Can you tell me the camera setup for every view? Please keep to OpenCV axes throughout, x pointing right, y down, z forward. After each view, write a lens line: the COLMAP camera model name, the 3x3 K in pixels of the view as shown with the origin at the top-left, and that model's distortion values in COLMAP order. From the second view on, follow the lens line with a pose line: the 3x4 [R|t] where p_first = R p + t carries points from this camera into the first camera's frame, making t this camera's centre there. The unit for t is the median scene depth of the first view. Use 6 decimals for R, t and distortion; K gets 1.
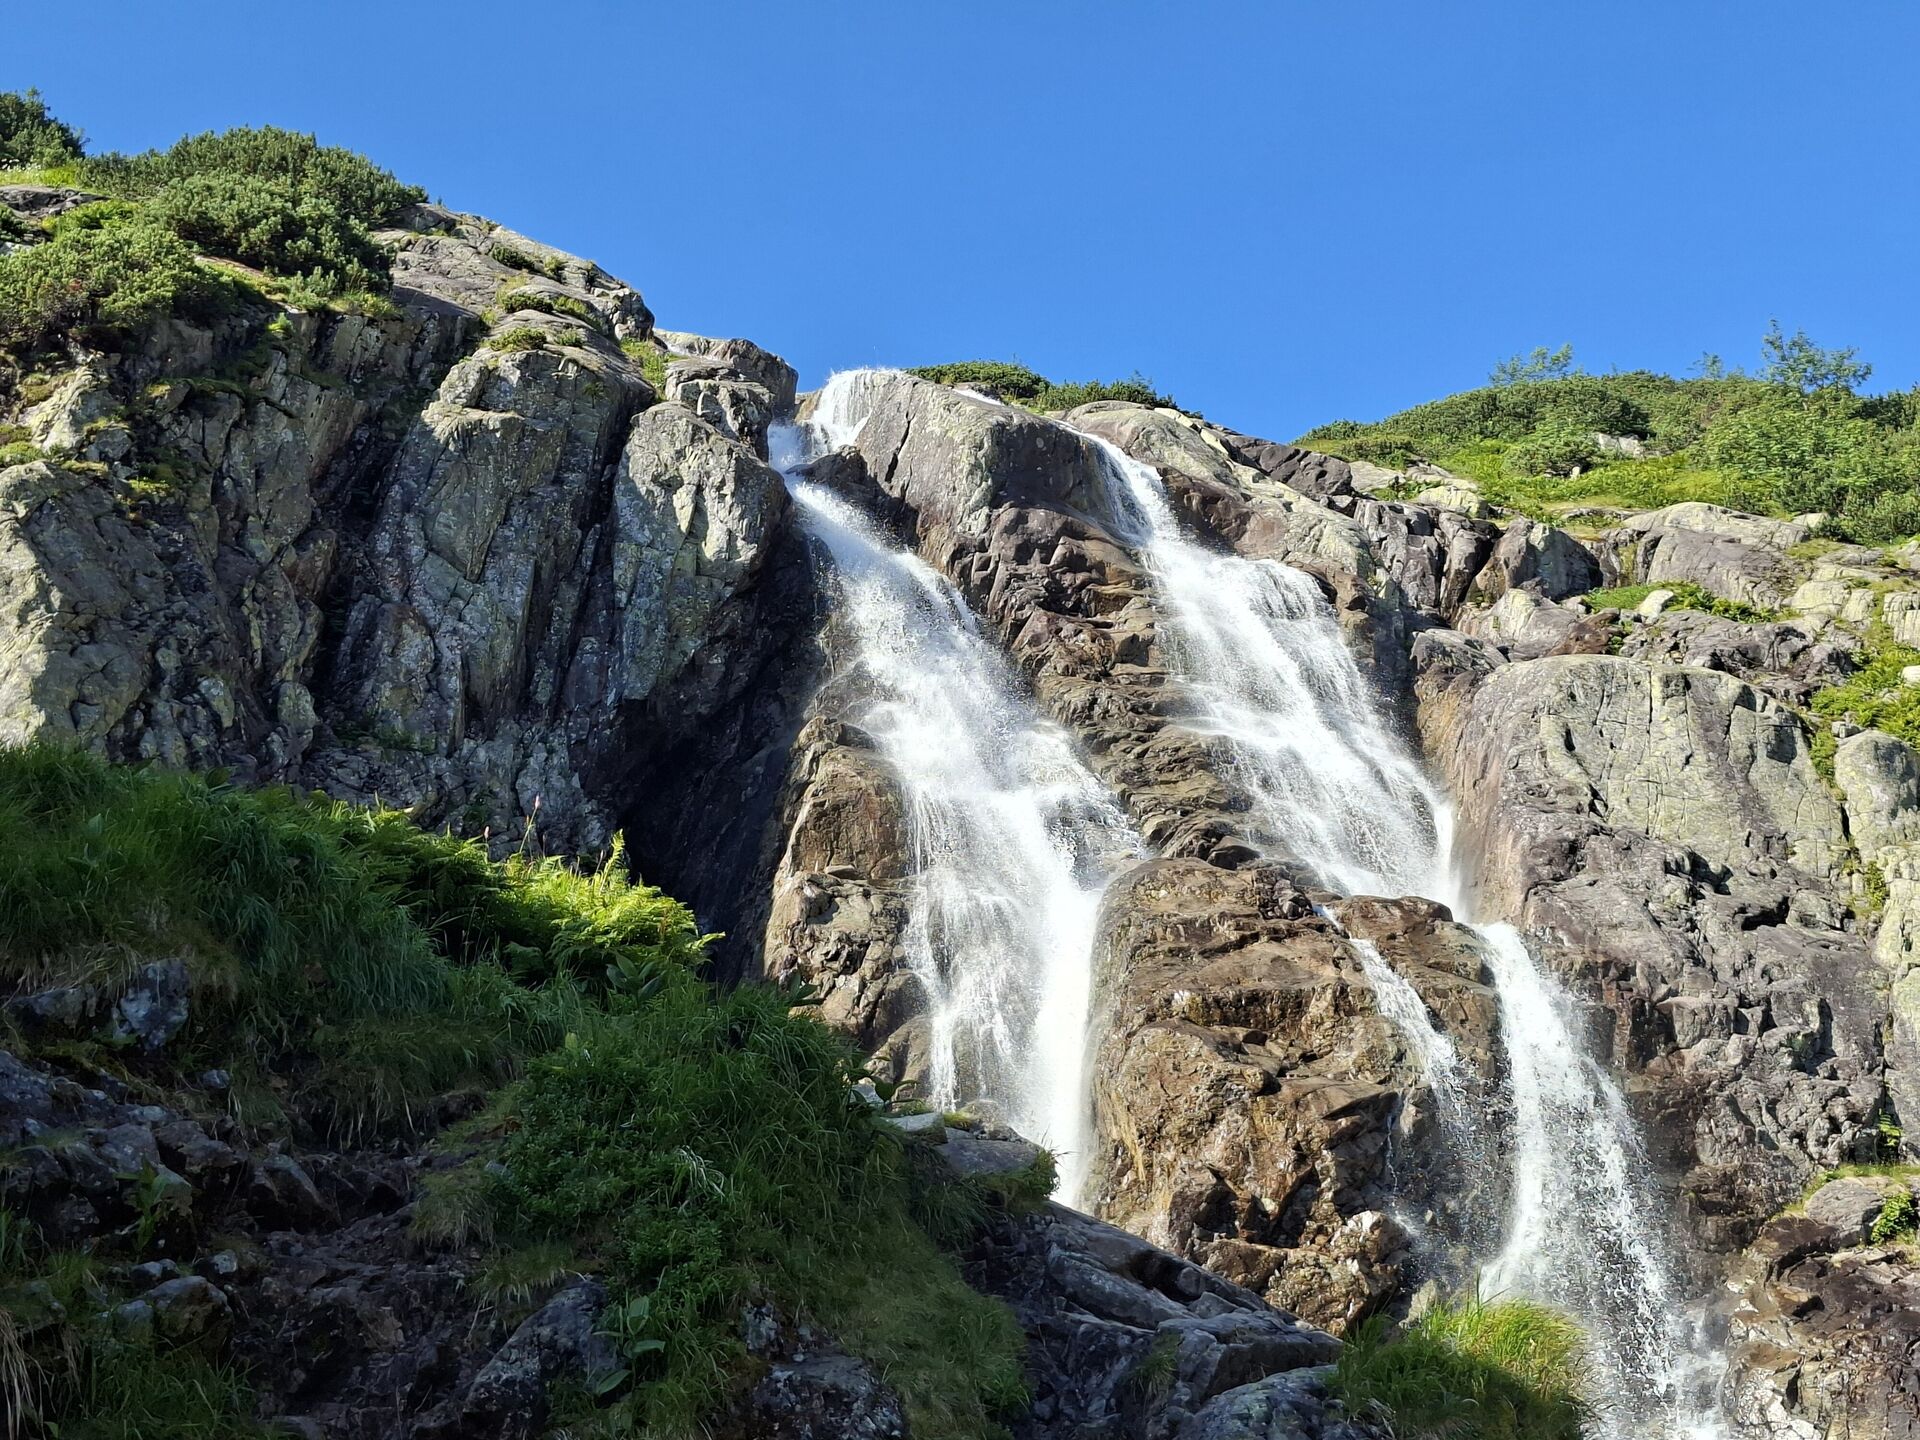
lens RADIAL K [[2632.2, 0, 993.6], [0, 2632.2, 705.2], [0, 0, 1]] dist [0.128174, 0.000000]
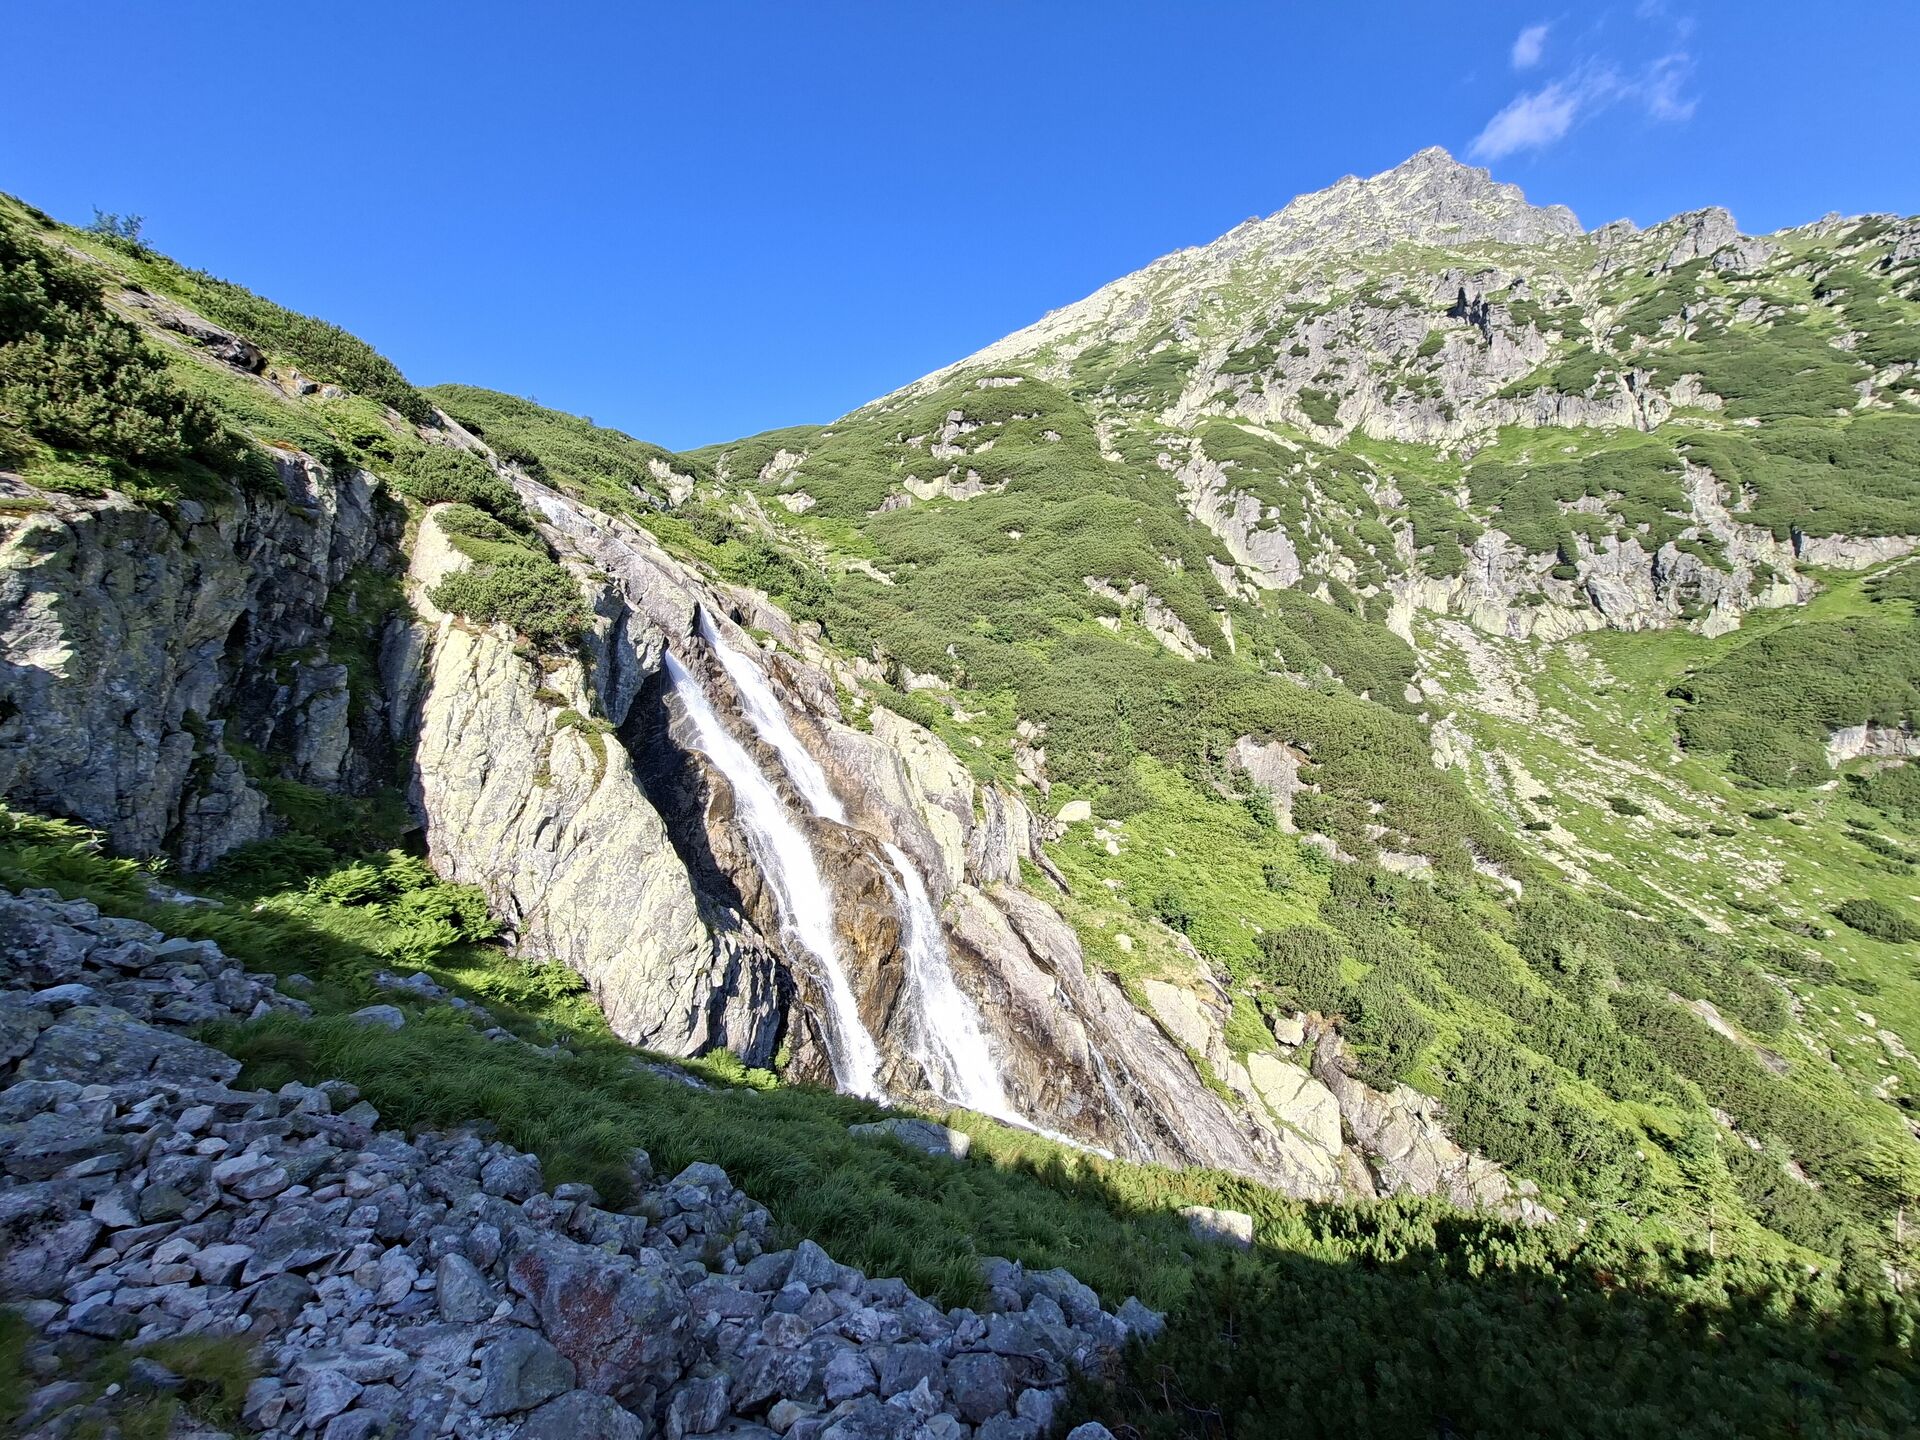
lens RADIAL K [[752.7, 0, 967.5], [0, 752.7, 709.6], [0, 0, 1]] dist [-0.008546, 0.000236]
pose [[0.538762, 0.083908, 0.838269, -0.600753], [-0.348975, 0.927873, 0.131412, -0.248153], [-0.766780, -0.363334, 0.529184, 0.364902]]
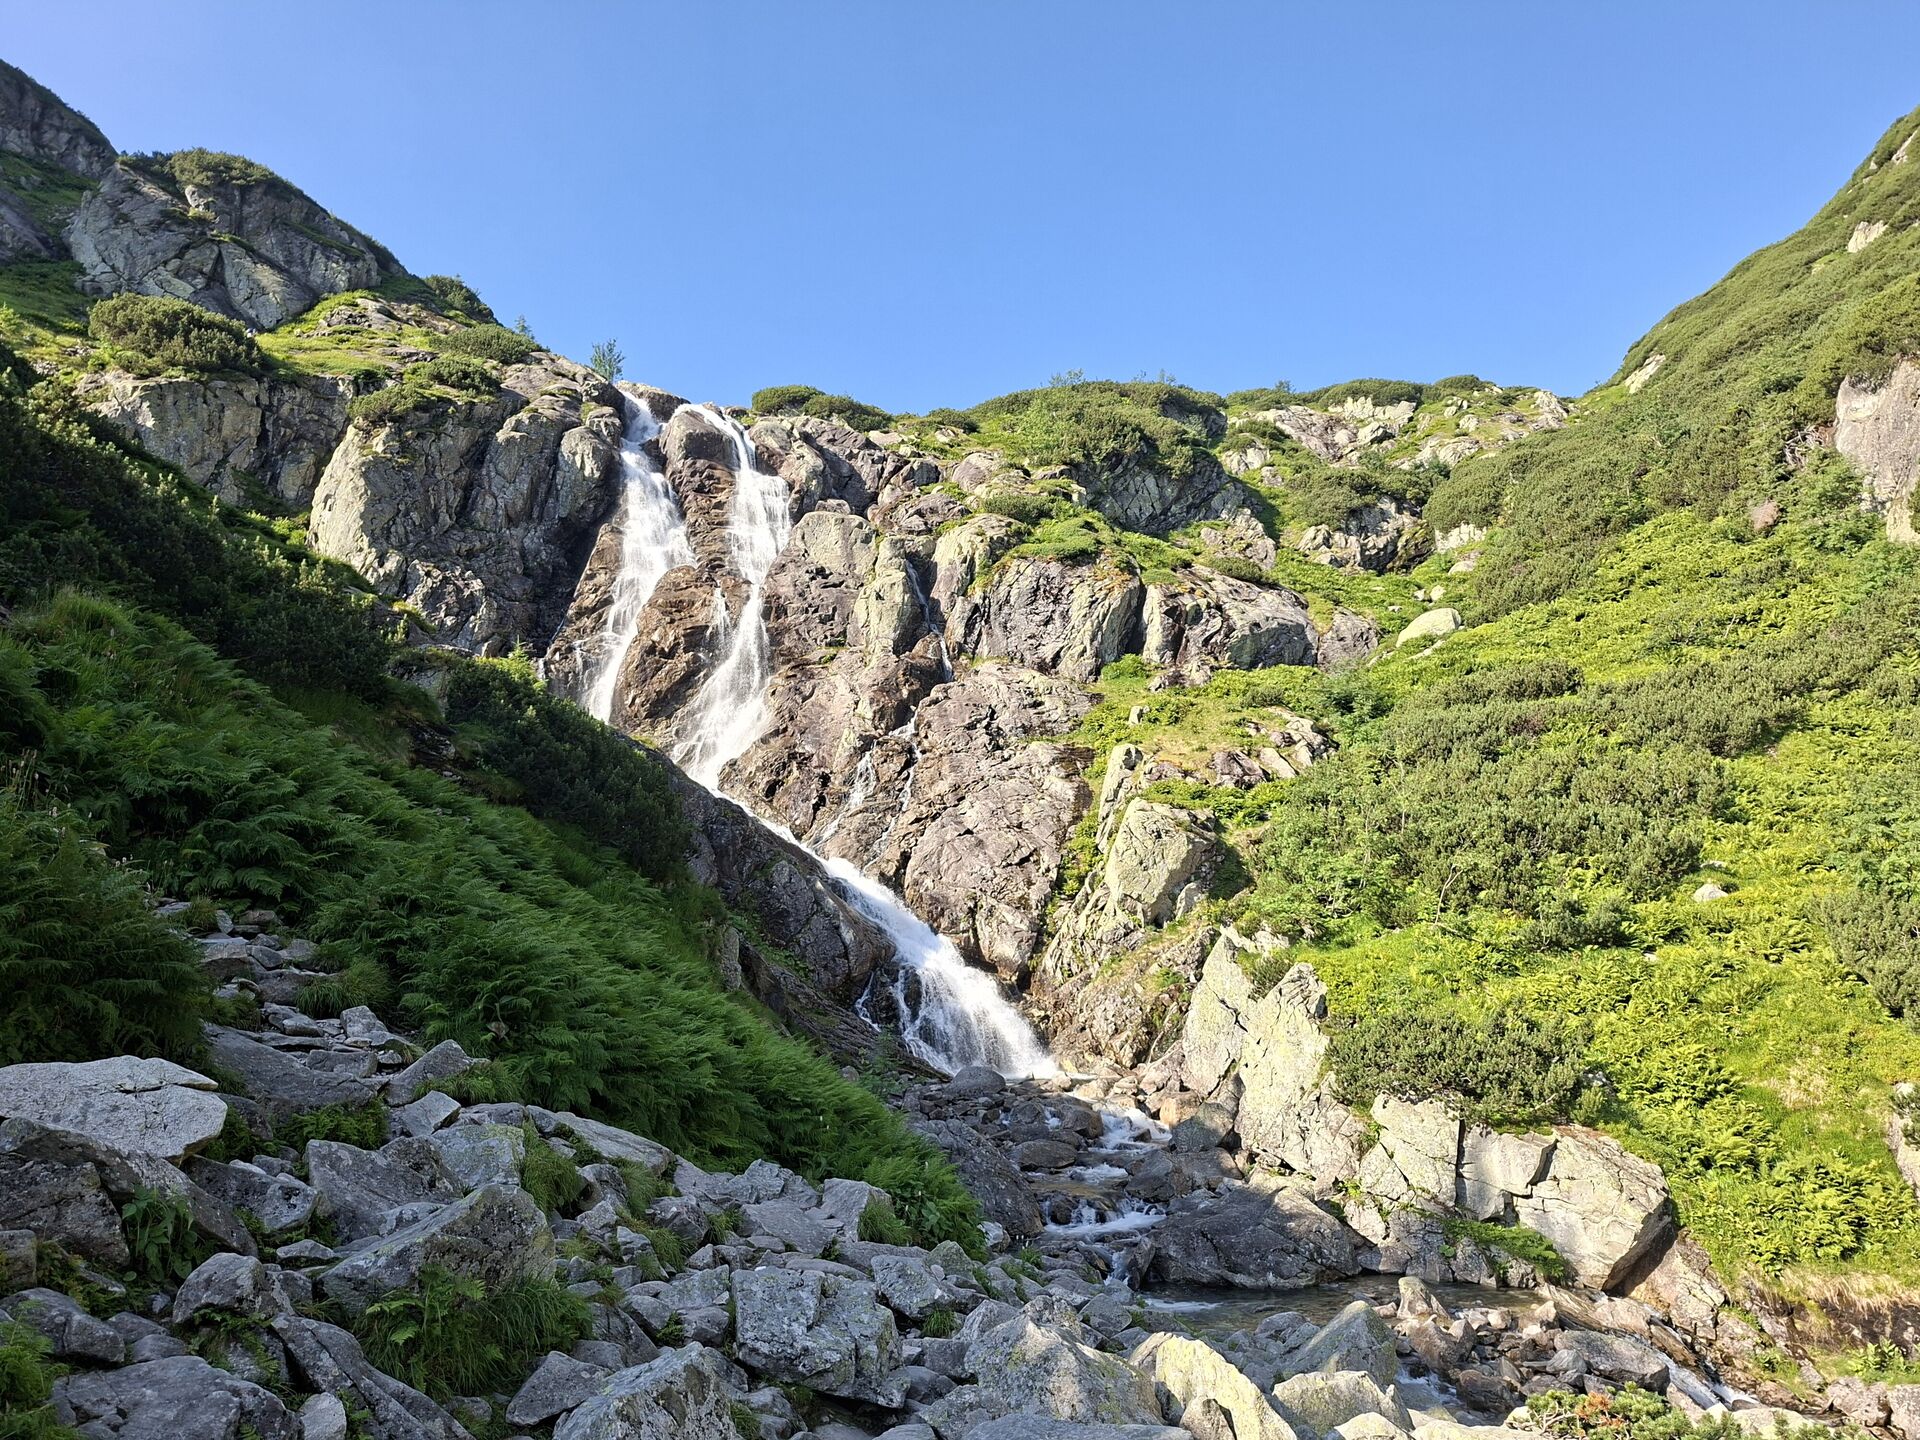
lens RADIAL K [[1325.2, 0, 965.7], [0, 1325.2, 777.1], [0, 0, 1]] dist [0.032545, -0.001630]
pose [[0.996545, 0.037025, -0.074350, 0.573691], [-0.021045, 0.978495, 0.205195, -0.040583], [0.080348, -0.202922, 0.975893, -0.803397]]
